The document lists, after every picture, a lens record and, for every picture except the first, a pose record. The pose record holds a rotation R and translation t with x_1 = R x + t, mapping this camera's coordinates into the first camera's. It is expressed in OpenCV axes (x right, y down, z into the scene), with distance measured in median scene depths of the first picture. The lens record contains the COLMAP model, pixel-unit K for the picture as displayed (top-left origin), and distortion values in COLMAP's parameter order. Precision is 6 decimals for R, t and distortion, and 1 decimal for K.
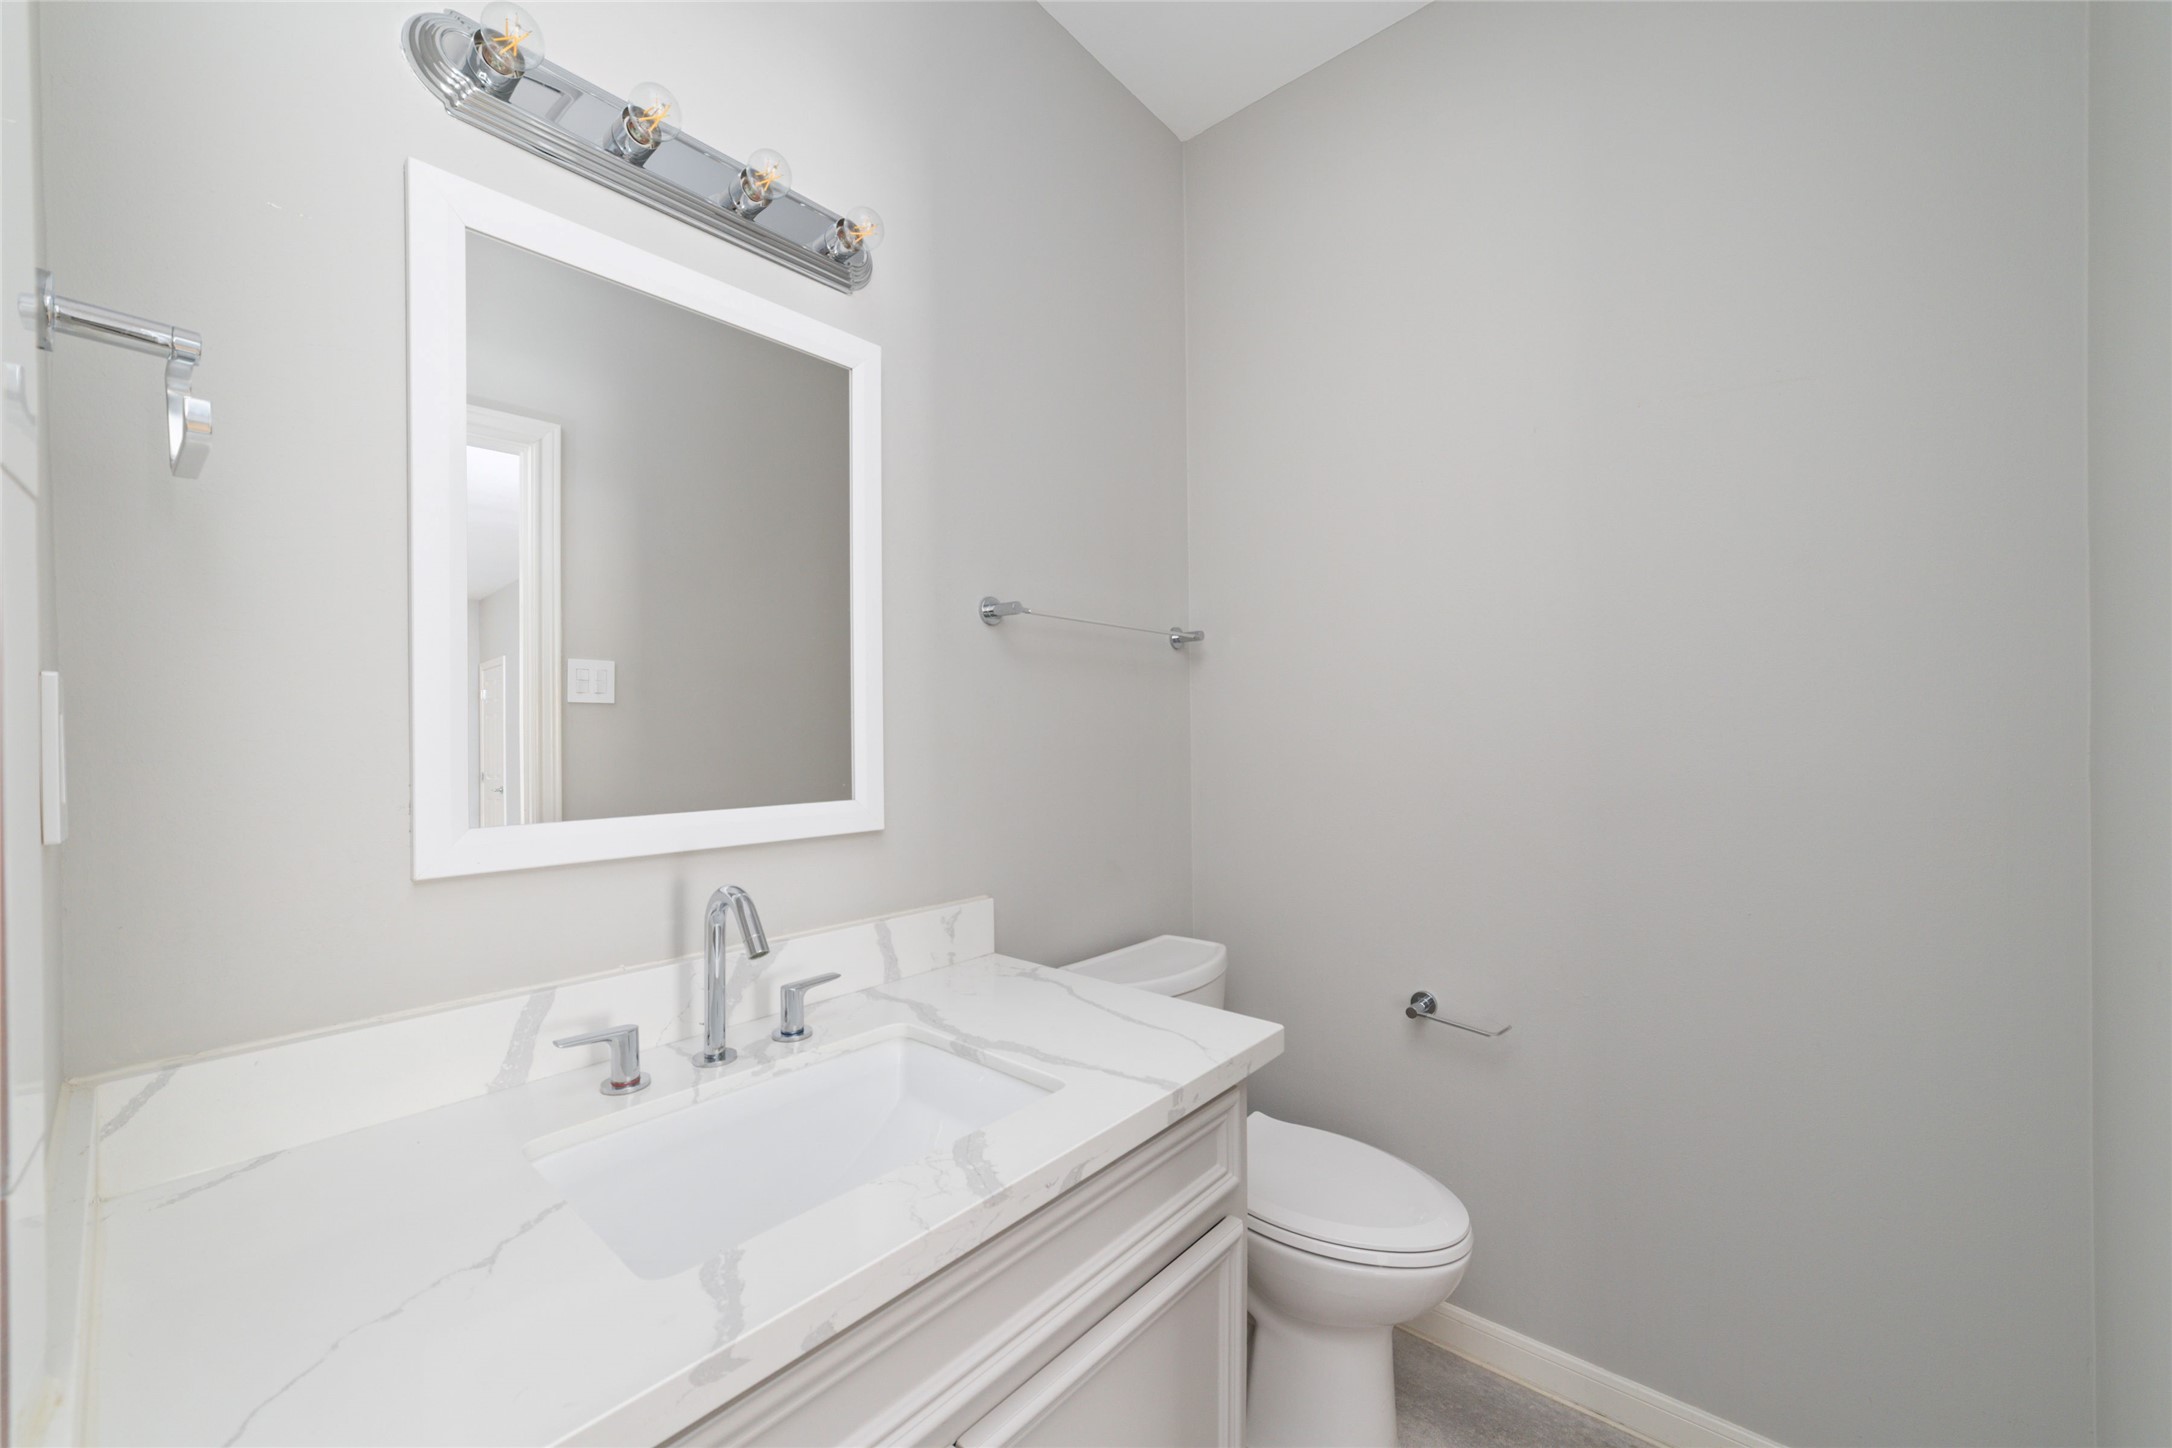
lens RADIAL K [[834.2, 0, 1086.1], [0, 834.2, 737.6], [0, 0, 1]] dist [-0.010457, 0.000364]
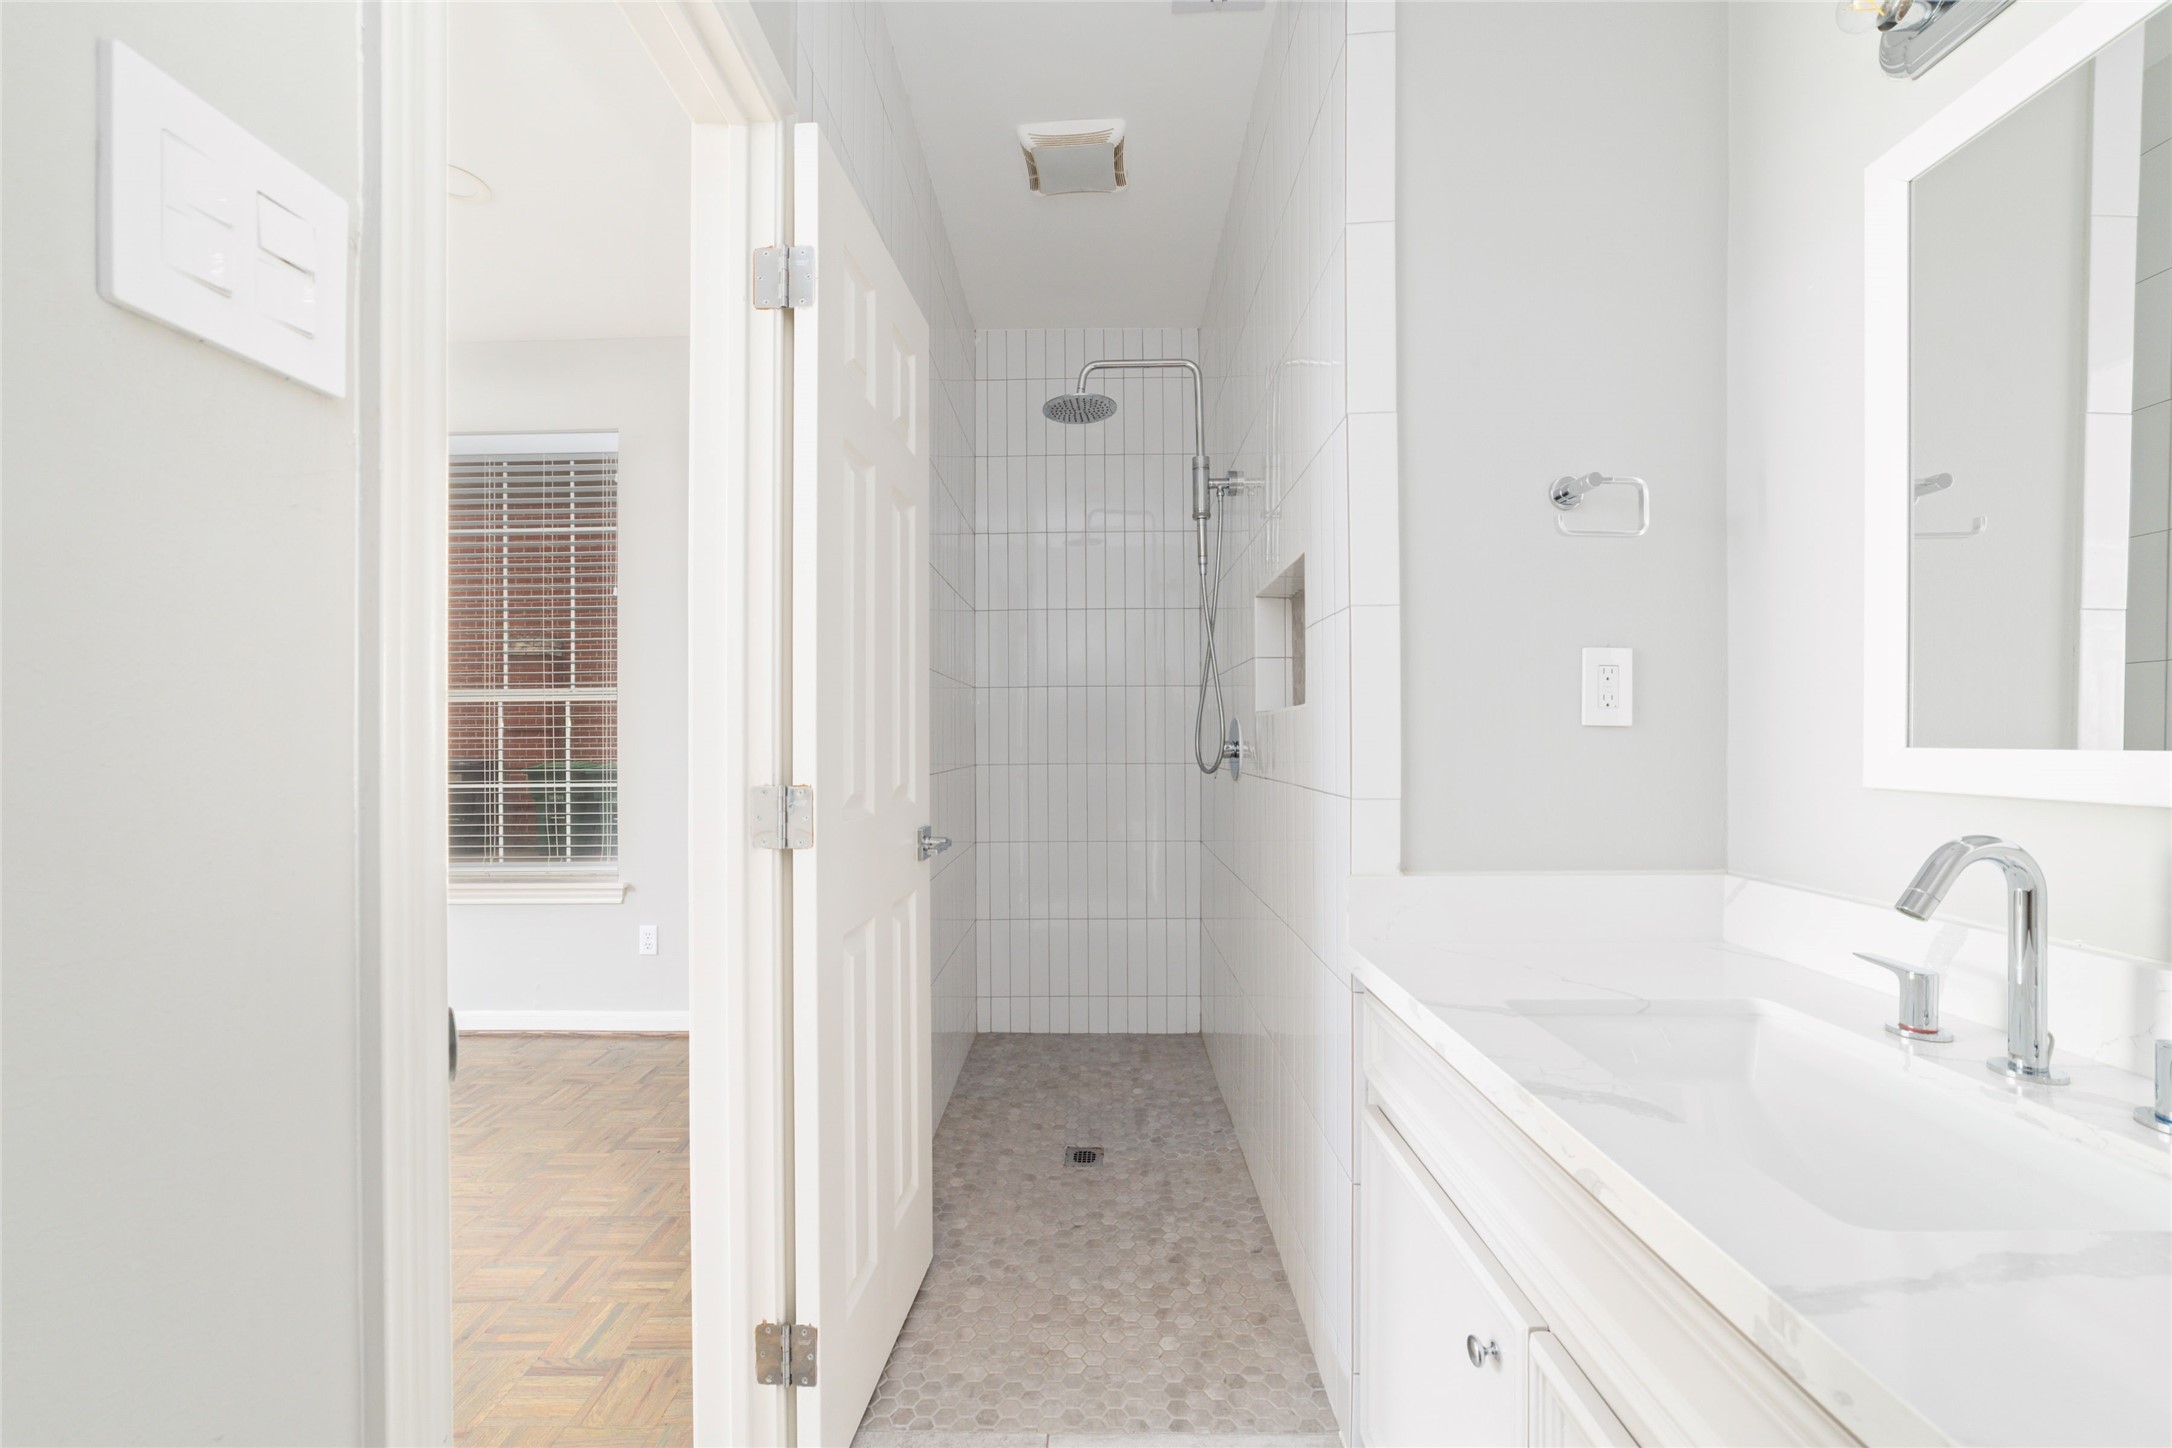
lens RADIAL K [[834.2, 0, 1086.1], [0, 834.2, 737.6], [0, 0, 1]] dist [-0.010457, 0.000364]
pose [[-0.766385, 0.001321, -0.642380, 0.746468], [-0.003162, 0.999978, 0.005830, 0.095974], [0.642374, 0.006499, -0.766364, 1.136866]]
